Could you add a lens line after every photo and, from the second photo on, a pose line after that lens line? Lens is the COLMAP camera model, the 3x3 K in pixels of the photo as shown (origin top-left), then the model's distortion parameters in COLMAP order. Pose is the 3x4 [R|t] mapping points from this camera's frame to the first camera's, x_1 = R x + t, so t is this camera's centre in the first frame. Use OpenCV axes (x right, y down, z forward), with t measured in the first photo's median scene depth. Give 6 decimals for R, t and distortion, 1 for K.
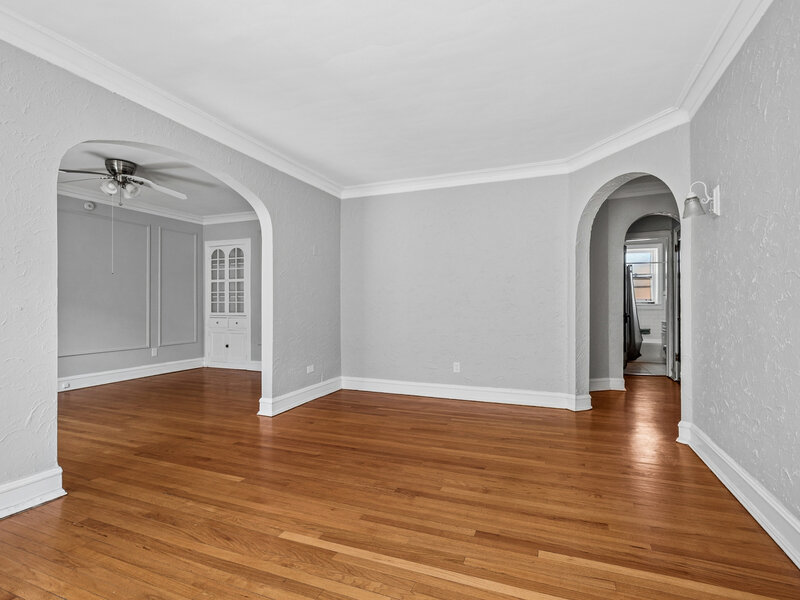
lens RADIAL K [[399.6, 0, 396.4], [0, 399.6, 301.3], [0, 0, 1]] dist [0.007271, -0.005733]
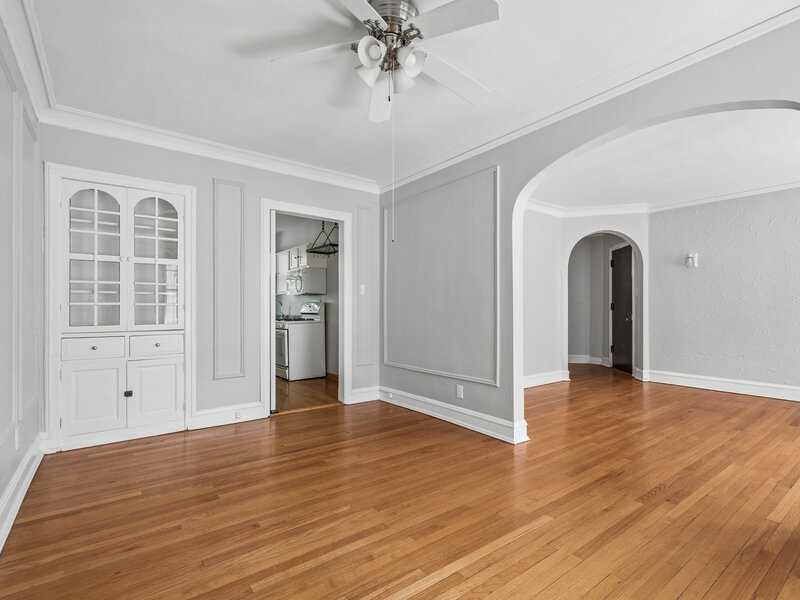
lens RADIAL K [[399.6, 0, 400.5], [0, 399.6, 301.5], [0, 0, 1]] dist [0.007271, -0.005733]
pose [[0.489246, 0.007283, 0.872116, -0.684704], [-0.005131, 0.999972, -0.005472, 0.000451], [-0.872131, -0.001798, 0.489269, 0.472554]]
